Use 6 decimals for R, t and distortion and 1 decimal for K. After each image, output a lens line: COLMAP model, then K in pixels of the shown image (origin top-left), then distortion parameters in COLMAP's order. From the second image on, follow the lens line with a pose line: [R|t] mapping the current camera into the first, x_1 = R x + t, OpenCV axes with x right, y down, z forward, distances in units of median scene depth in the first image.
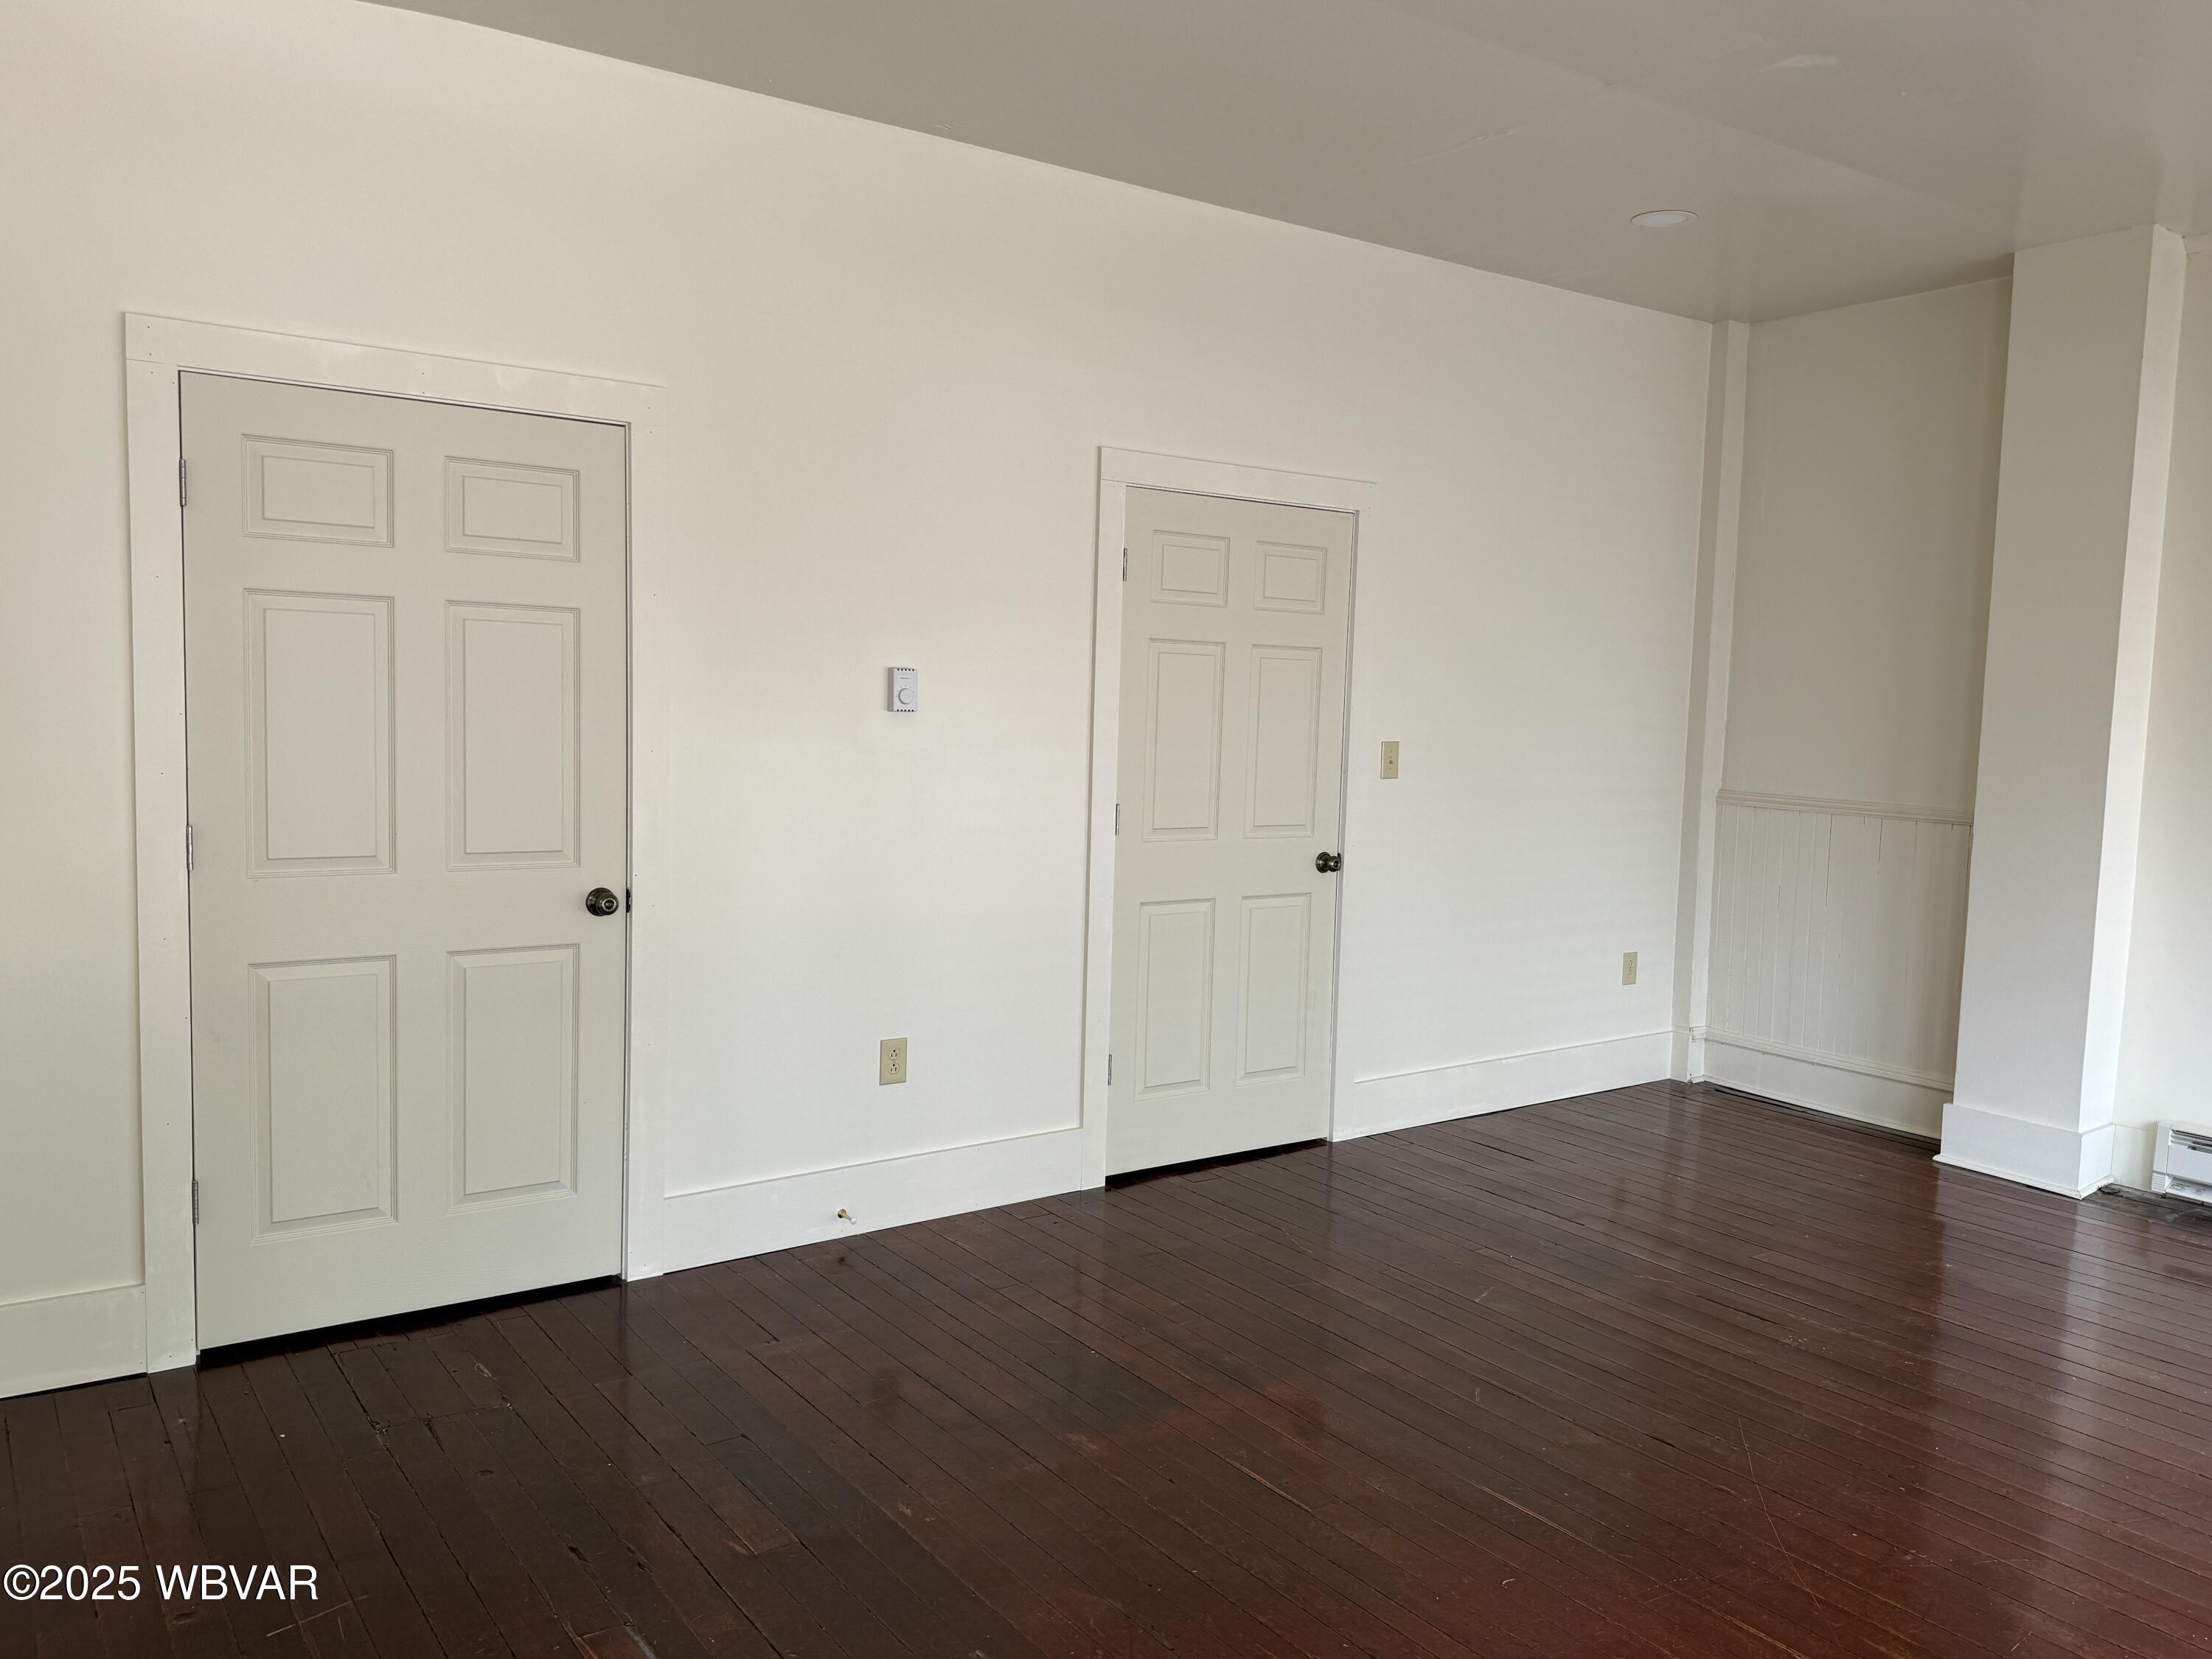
lens RADIAL K [[1669.0, 0, 1106.0], [0, 1669.0, 829.5], [0, 0, 1]] dist [0.005724, 0.002761]
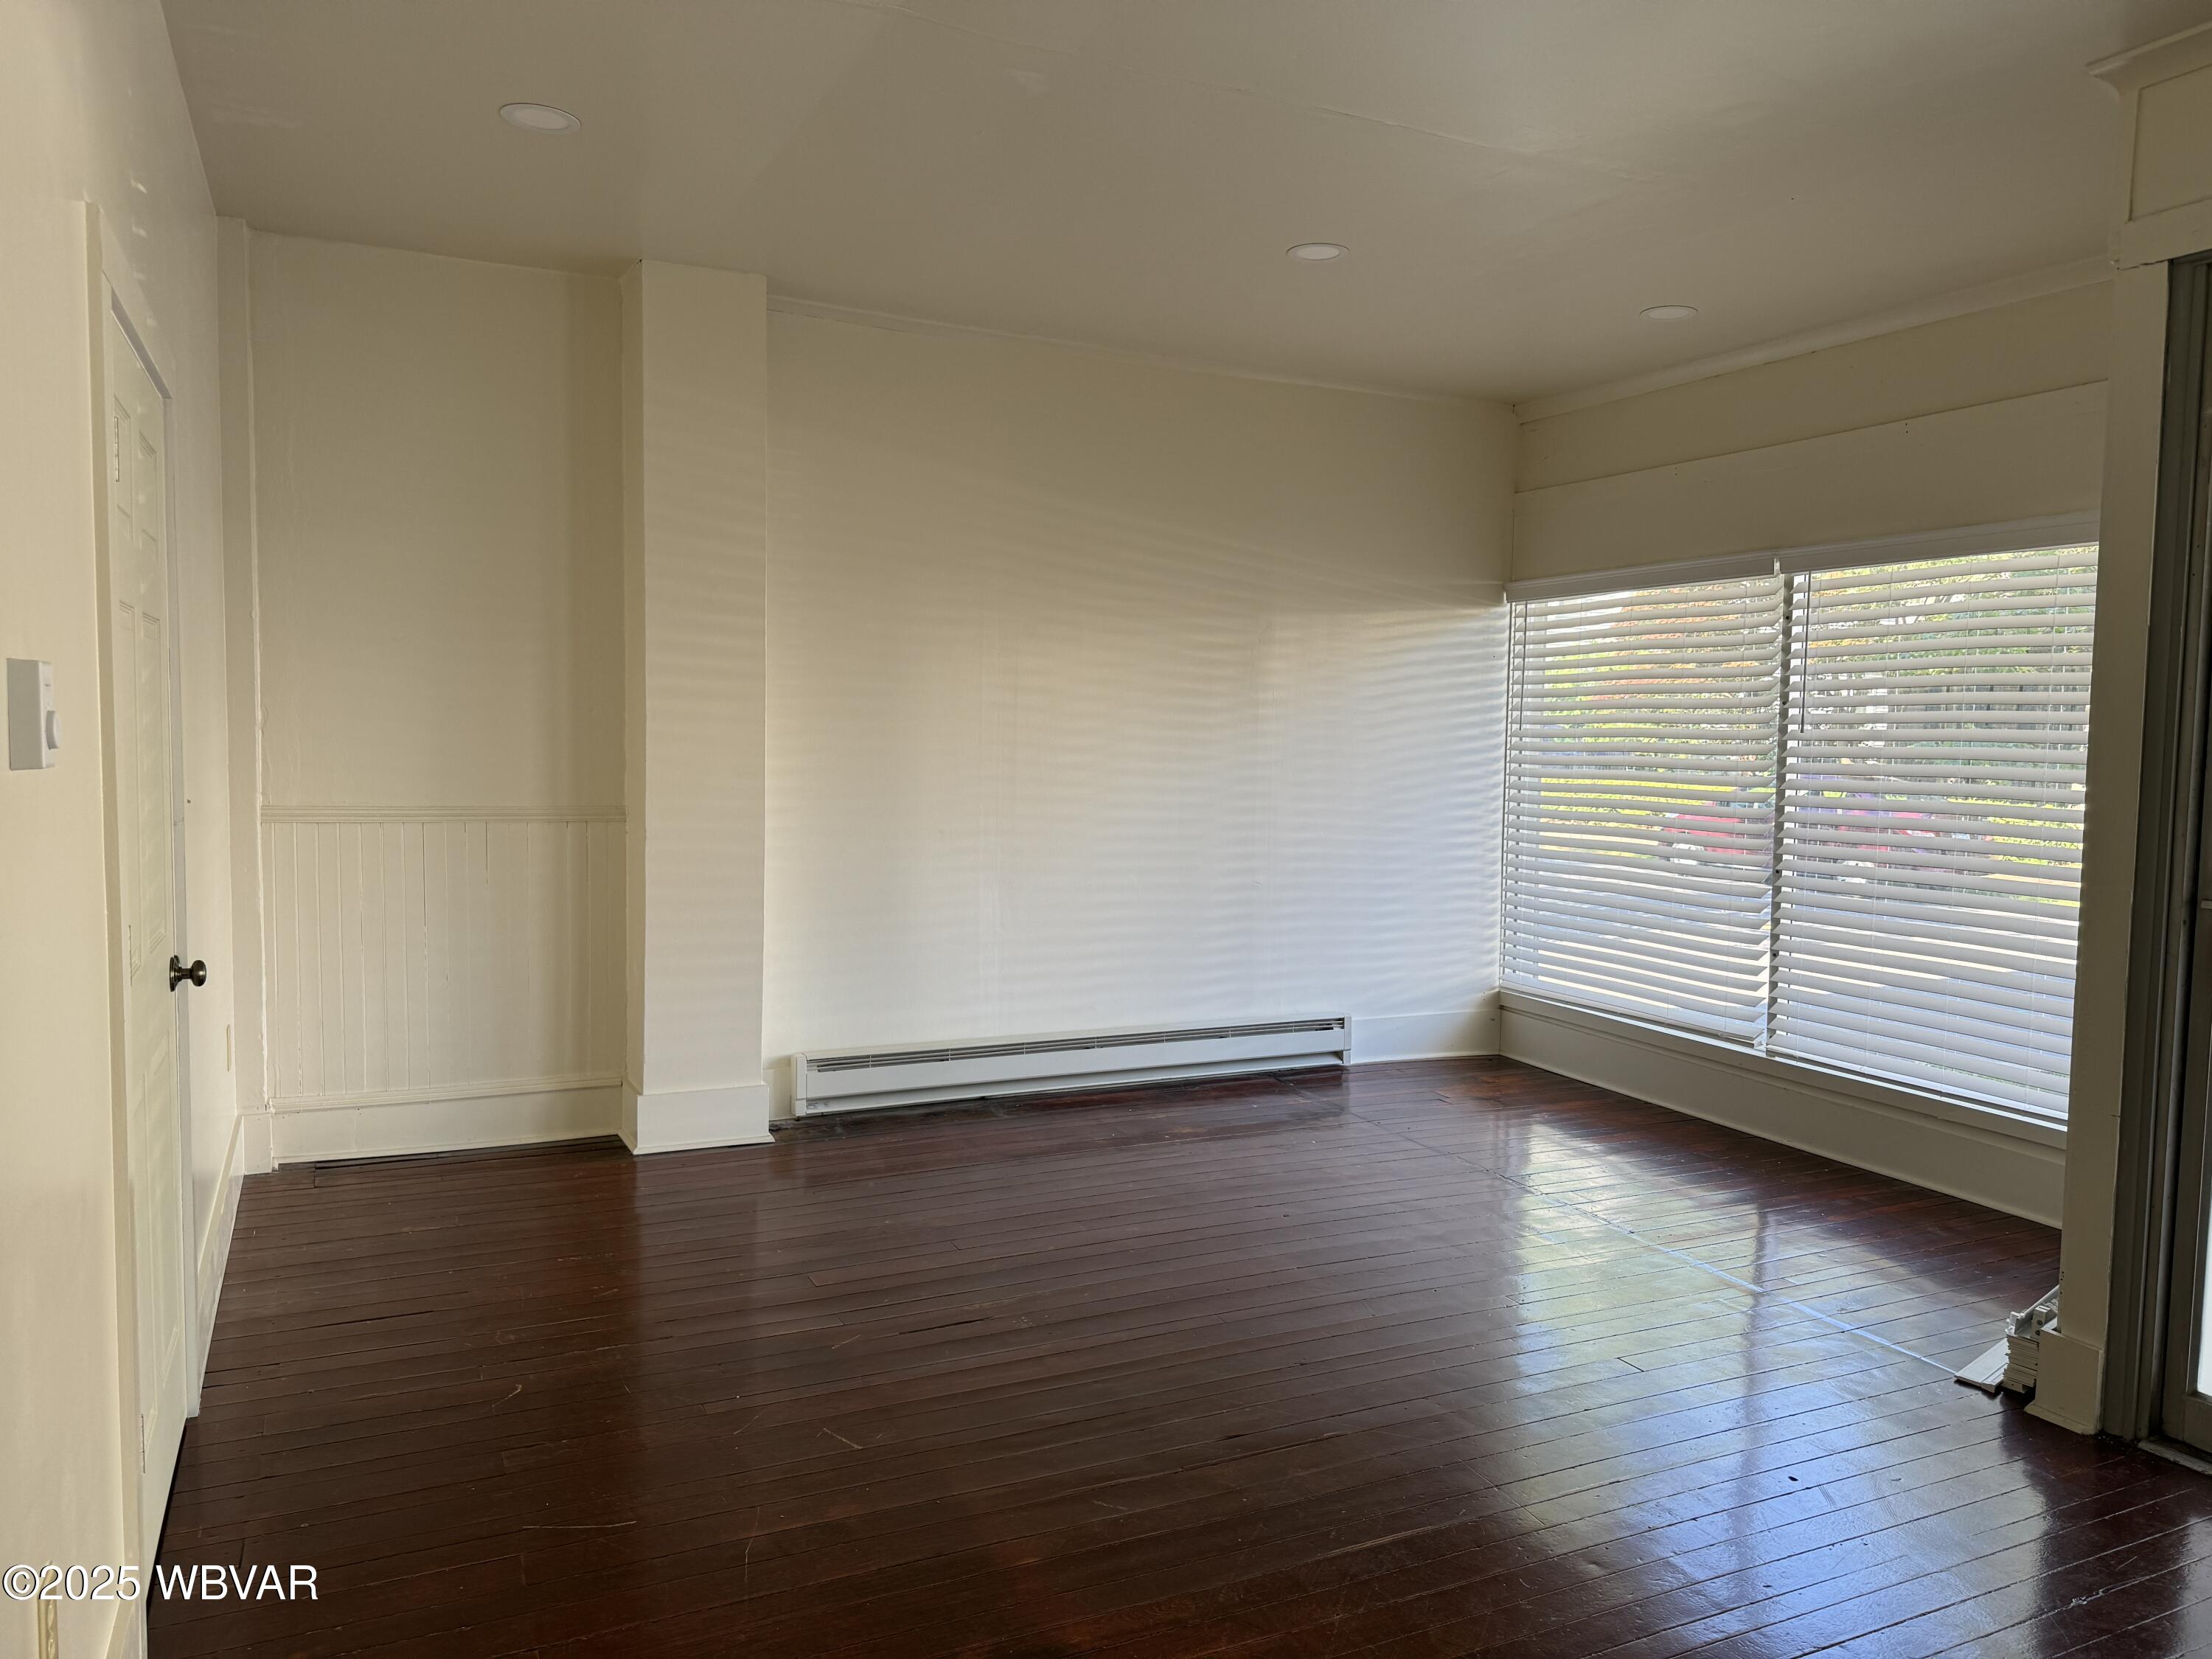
lens RADIAL K [[1597.1, 0, 1106.0], [0, 1597.1, 829.5], [0, 0, 1]] dist [0.071277, -0.115018]
pose [[0.183398, -0.098925, 0.978049, -0.396835], [0.076501, 0.993343, 0.086127, -0.060447], [-0.980058, 0.059026, 0.189745, 0.553042]]
